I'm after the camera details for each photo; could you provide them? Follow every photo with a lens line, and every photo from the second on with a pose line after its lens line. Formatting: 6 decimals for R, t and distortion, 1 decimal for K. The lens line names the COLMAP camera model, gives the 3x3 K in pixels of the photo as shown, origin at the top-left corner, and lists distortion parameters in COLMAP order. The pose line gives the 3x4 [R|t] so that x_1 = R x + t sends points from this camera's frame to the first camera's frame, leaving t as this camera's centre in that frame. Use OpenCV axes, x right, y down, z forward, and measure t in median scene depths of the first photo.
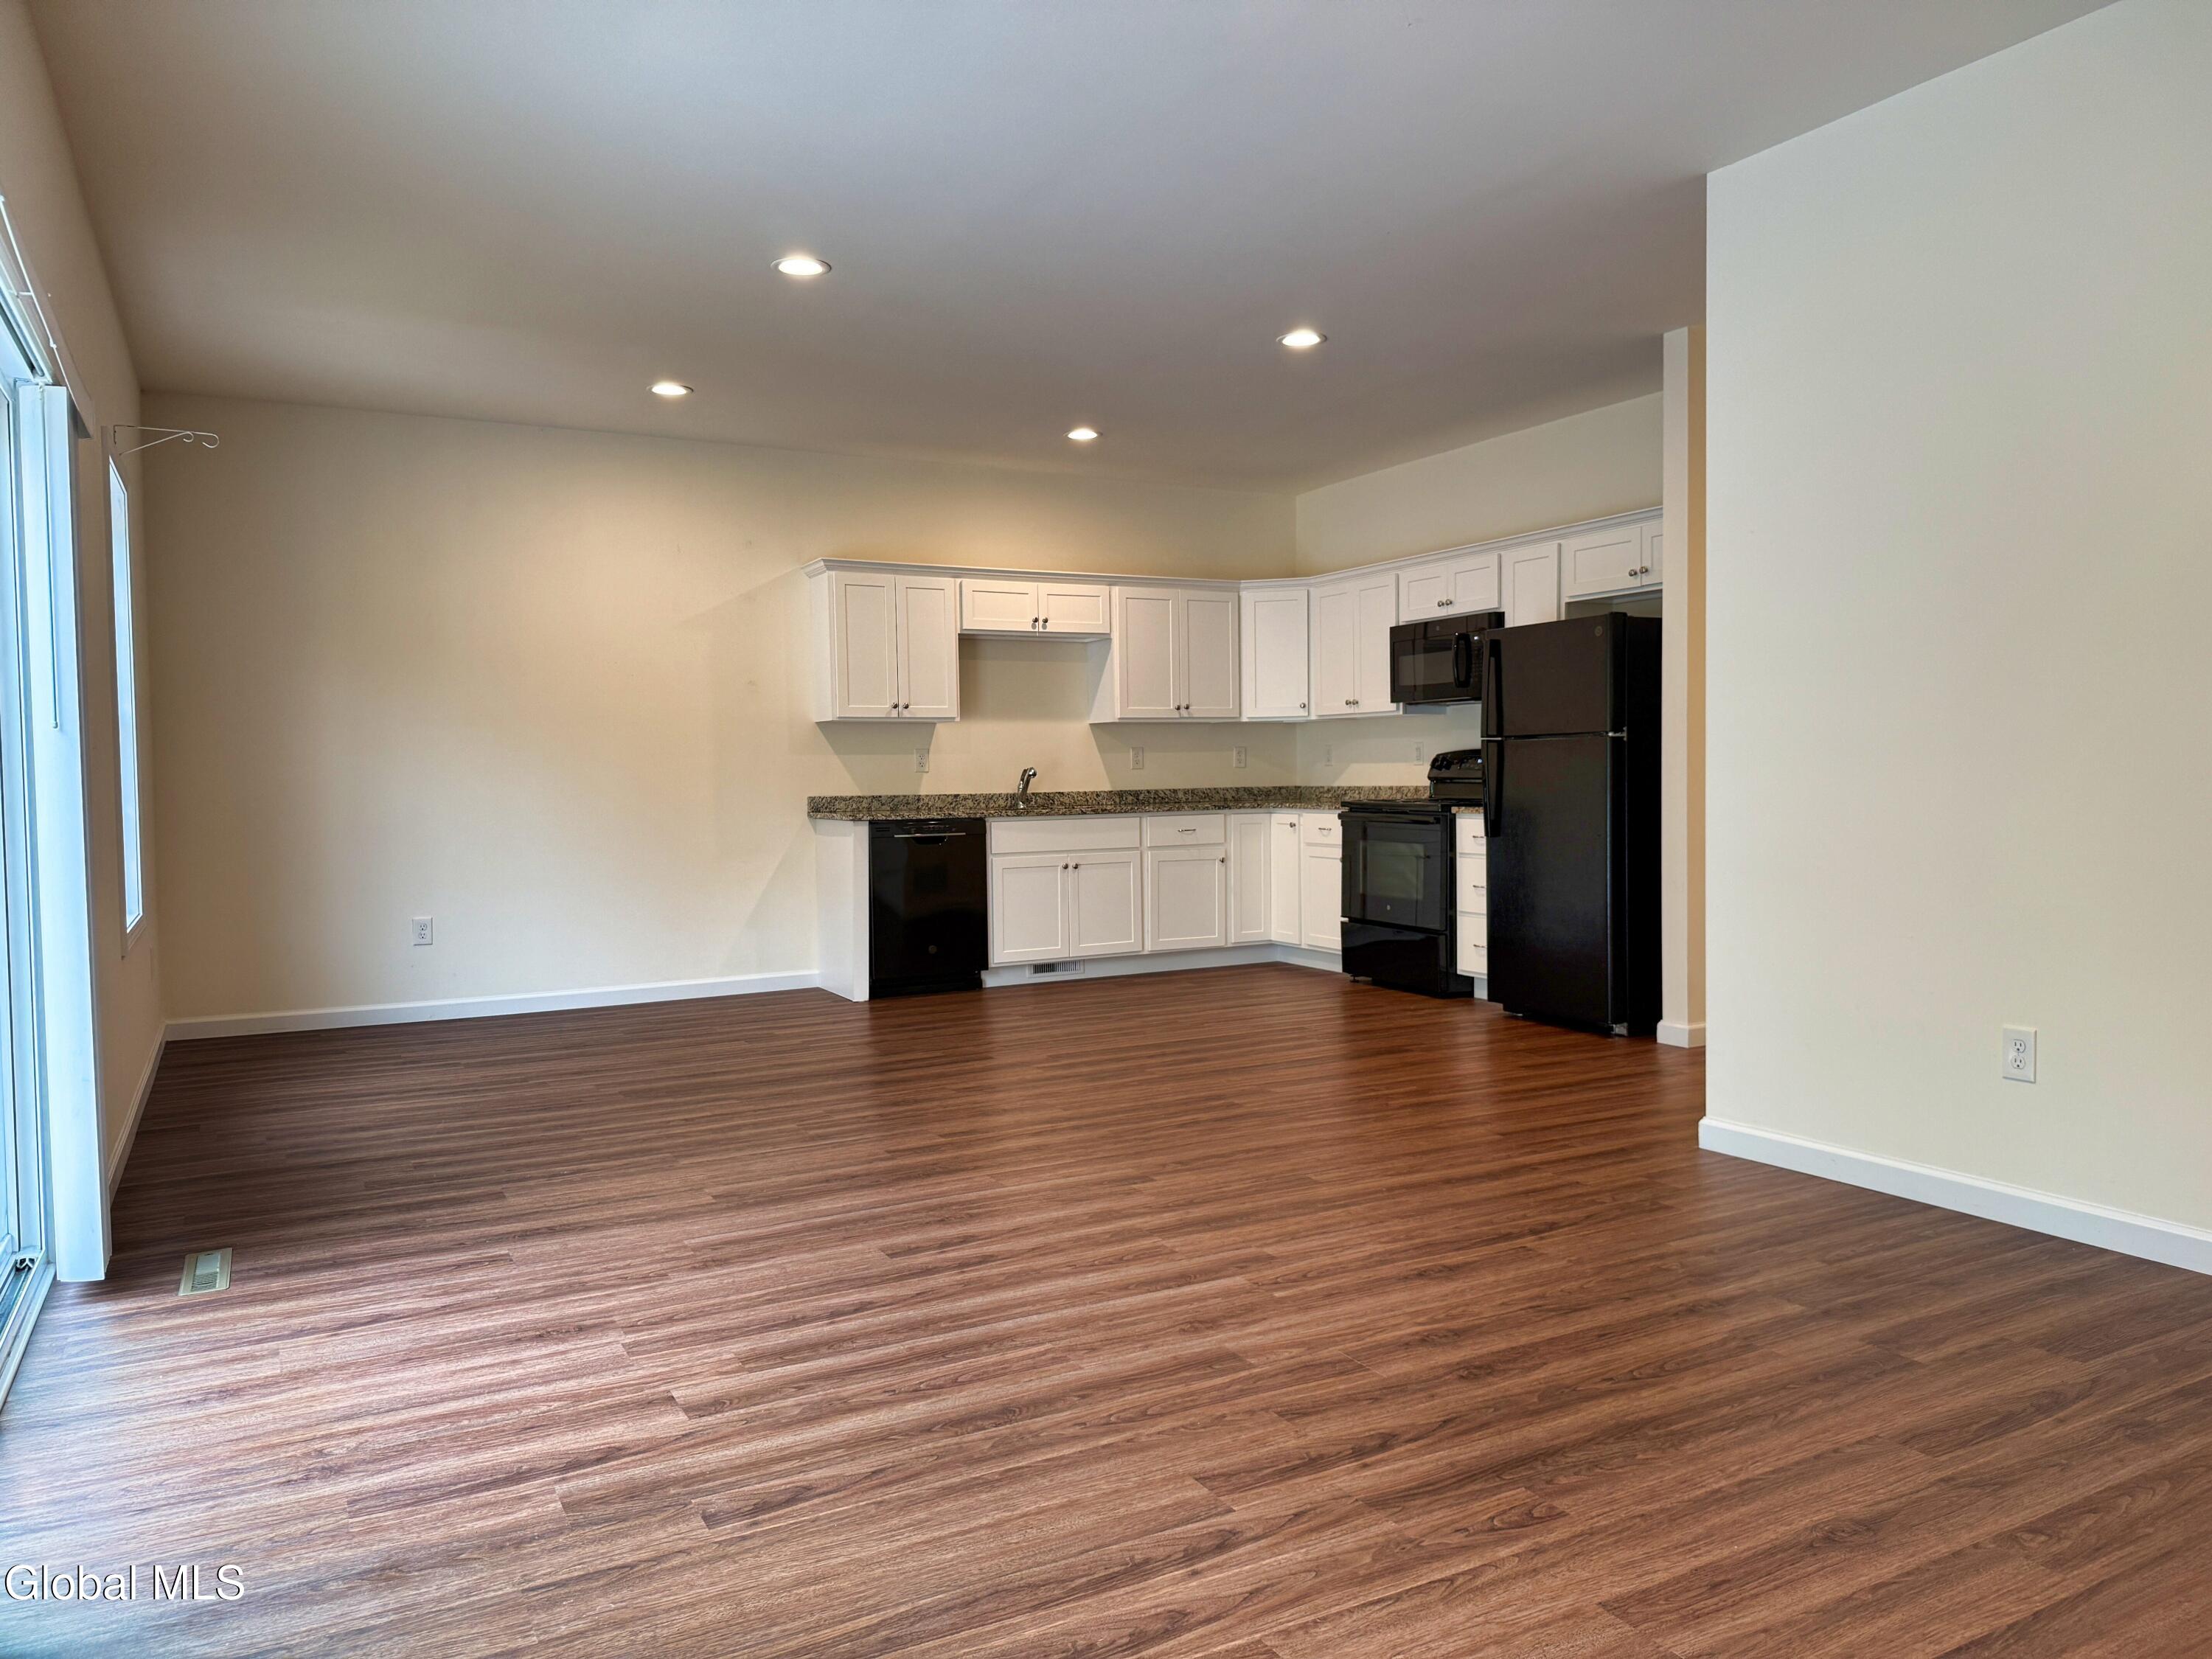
lens RADIAL K [[1561.5, 0, 1101.1], [0, 1561.5, 830.8], [0, 0, 1]] dist [0.051639, 0.009100]
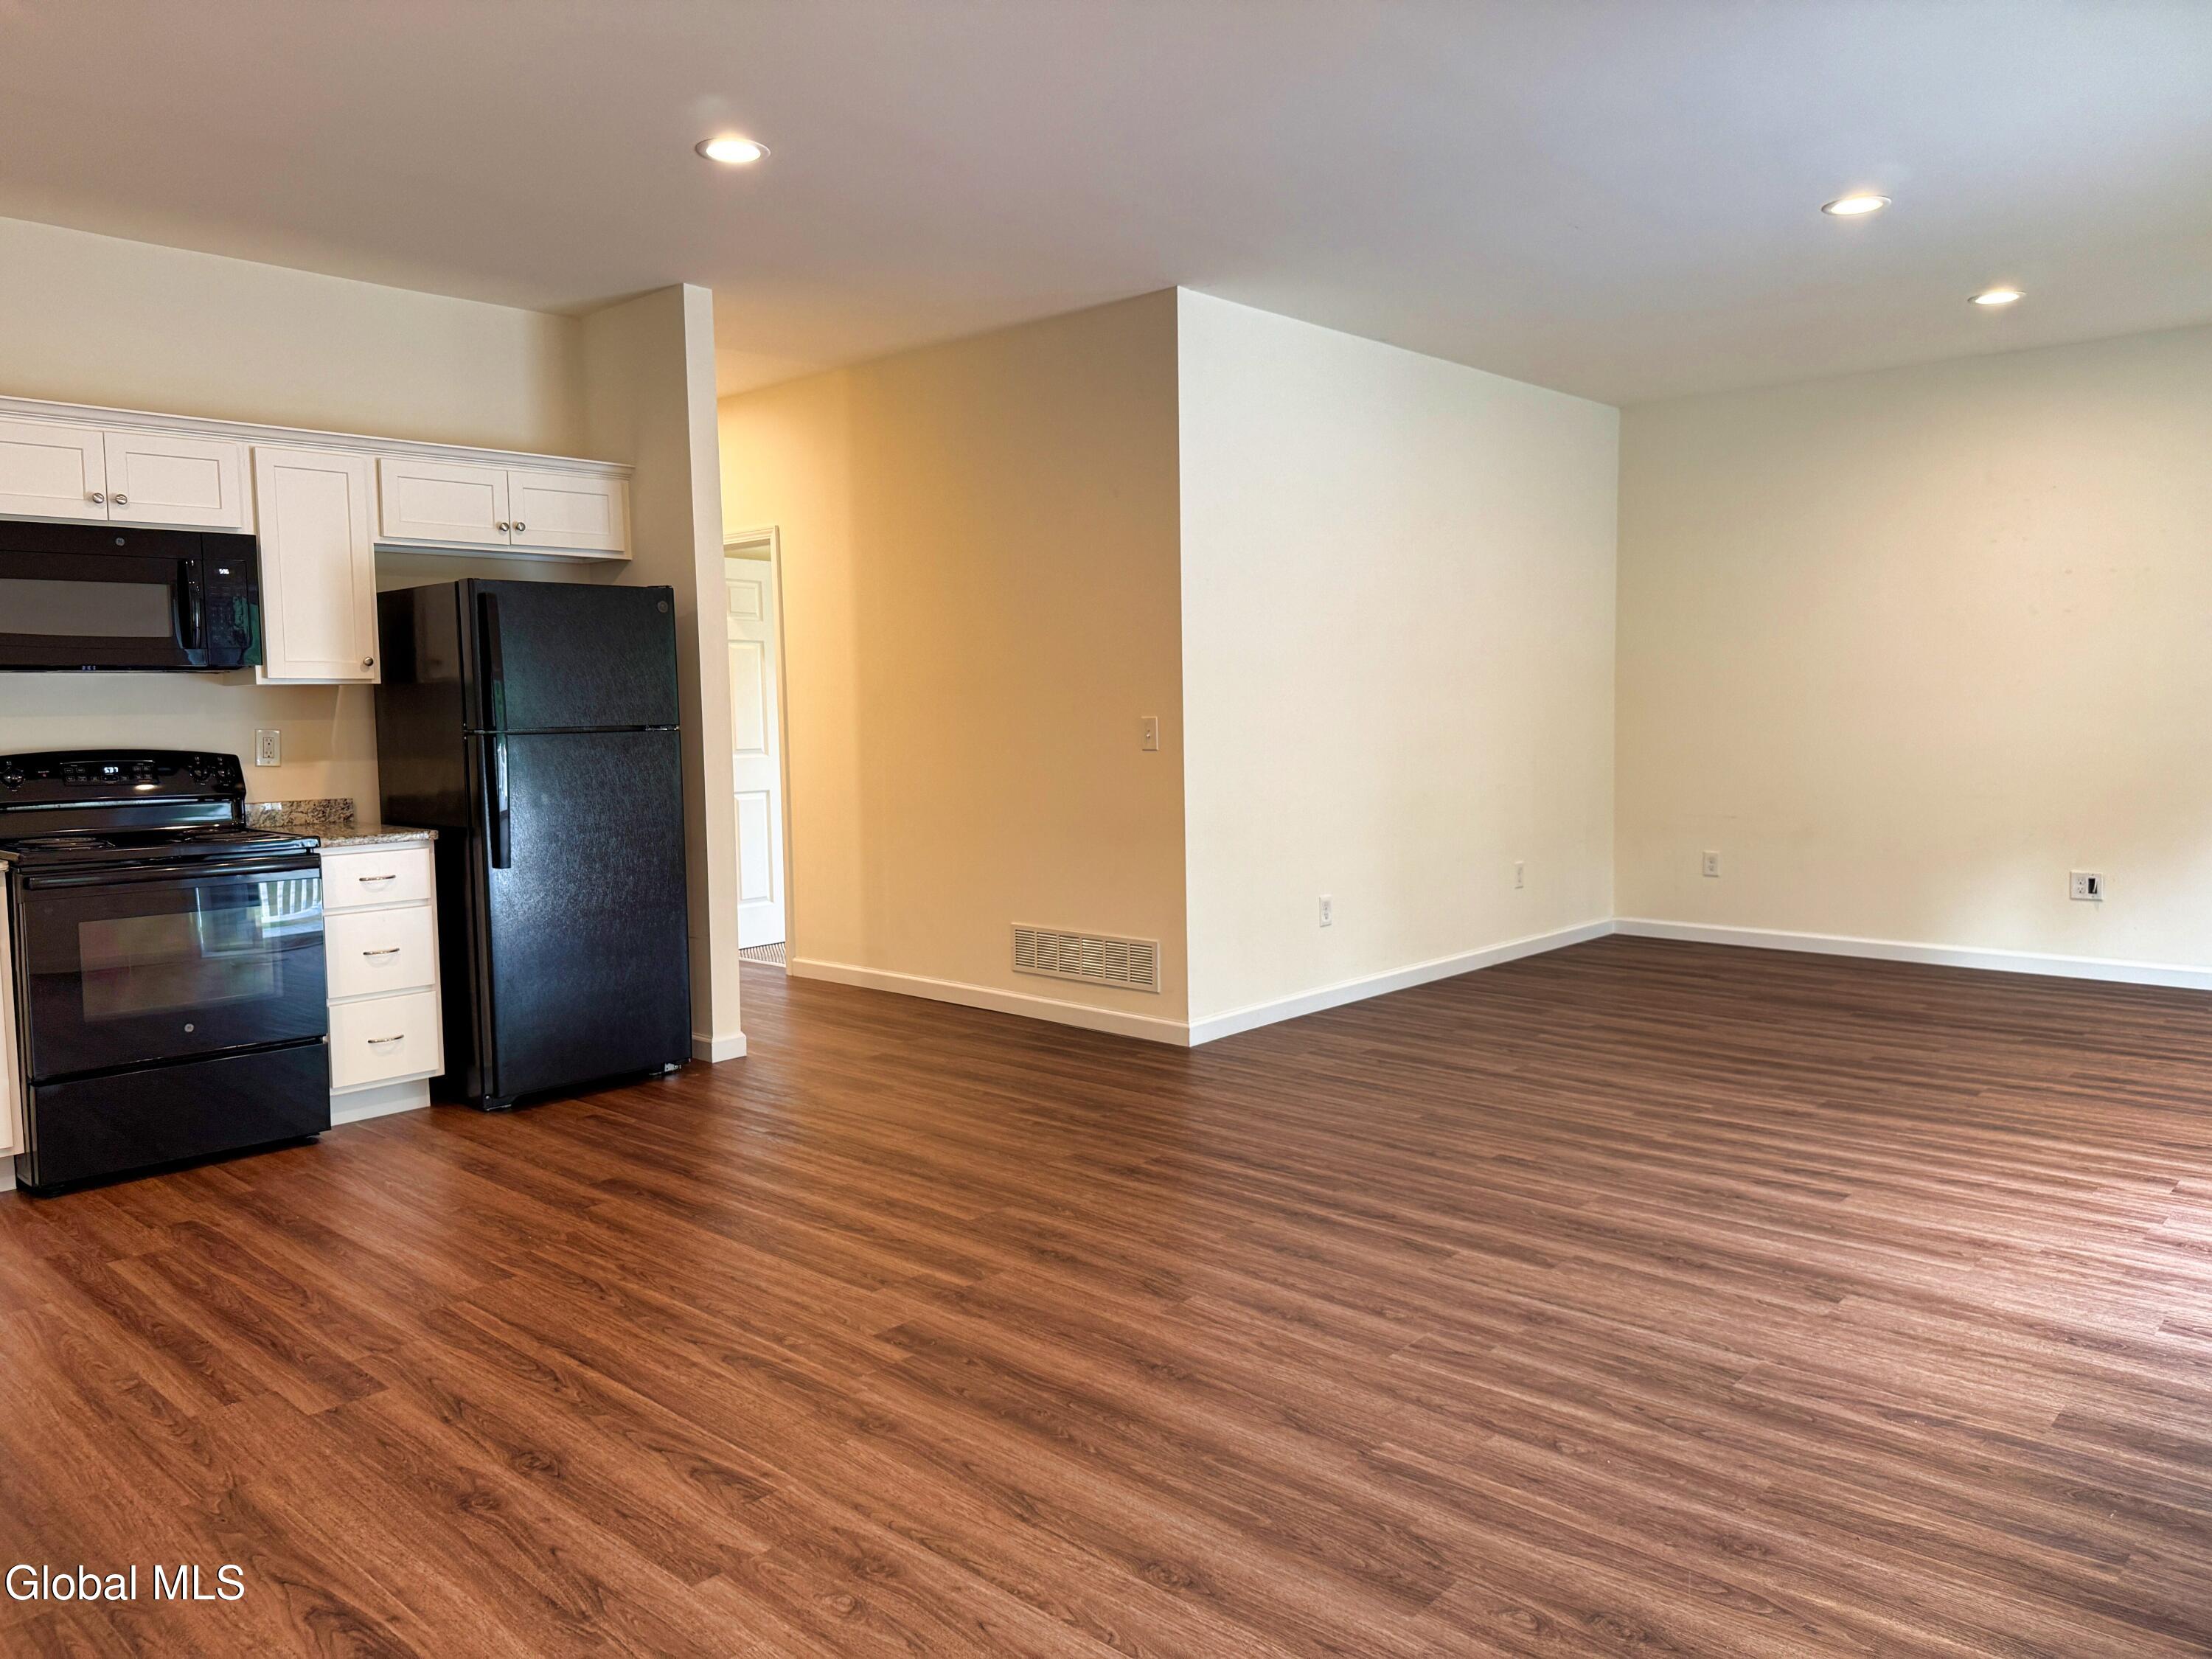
lens RADIAL K [[1561.5, 0, 1100.2], [0, 1561.5, 826.5], [0, 0, 1]] dist [0.051639, 0.009100]
pose [[-0.338232, -0.062372, 0.938993, -1.053052], [0.053271, 0.994932, 0.085276, -0.136419], [-0.939554, 0.078864, -0.333196, 1.917596]]
